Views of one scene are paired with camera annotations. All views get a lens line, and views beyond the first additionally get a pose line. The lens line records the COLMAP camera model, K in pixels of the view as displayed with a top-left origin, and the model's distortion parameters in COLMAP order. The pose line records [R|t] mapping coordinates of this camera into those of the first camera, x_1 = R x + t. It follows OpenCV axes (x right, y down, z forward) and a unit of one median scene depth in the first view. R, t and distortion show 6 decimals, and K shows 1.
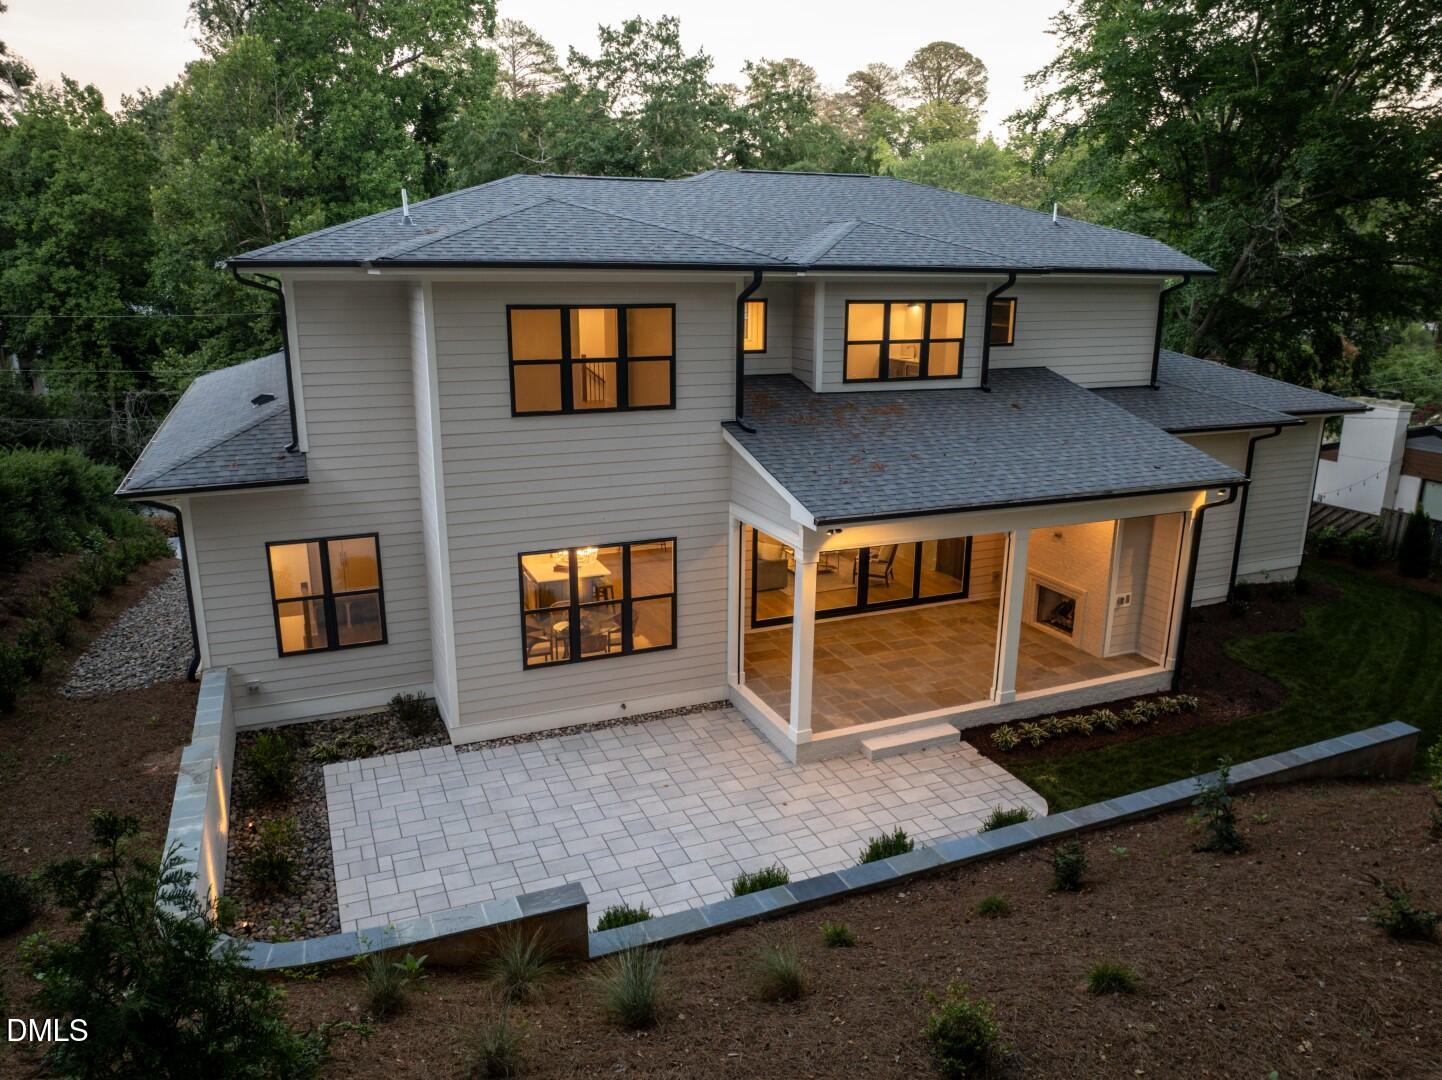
lens RADIAL K [[1022.3, 0, 721.0], [0, 1022.3, 540.0], [0, 0, 1]] dist [-0.031496, 0.001708]
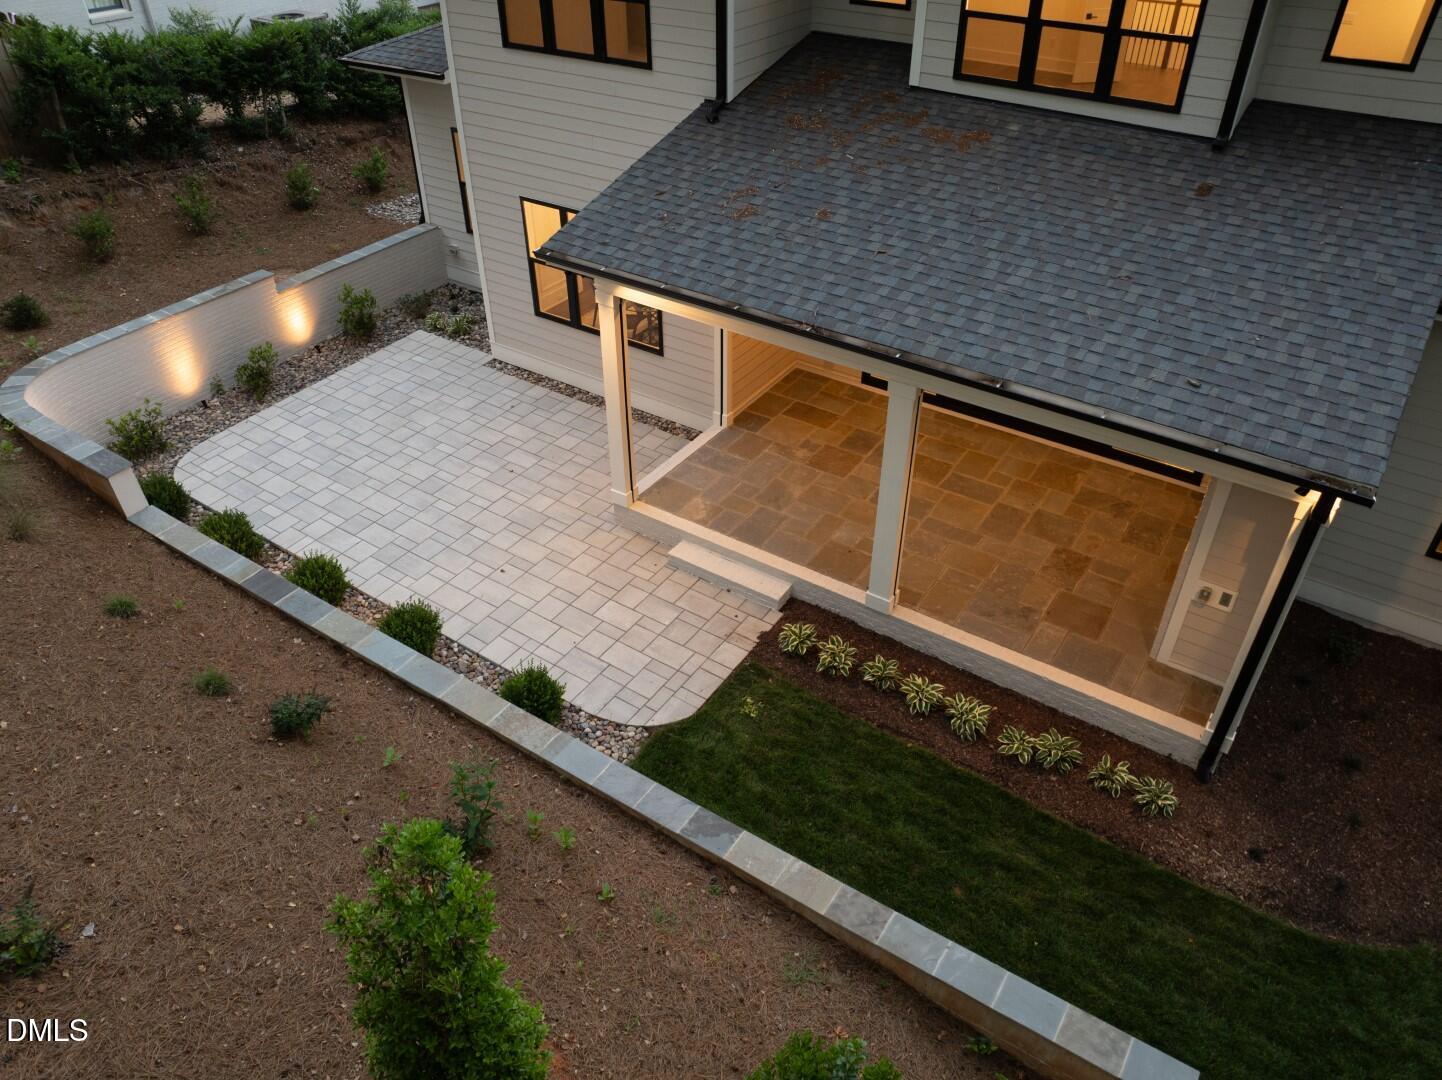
lens RADIAL K [[1022.3, 0, 721.0], [0, 1022.3, 540.0], [0, 0, 1]] dist [-0.031496, 0.001708]
pose [[0.541064, 0.503575, -0.673544, 0.713188], [-0.212065, 0.856719, 0.470172, -0.200189], [0.813805, -0.111558, 0.570330, 0.550103]]
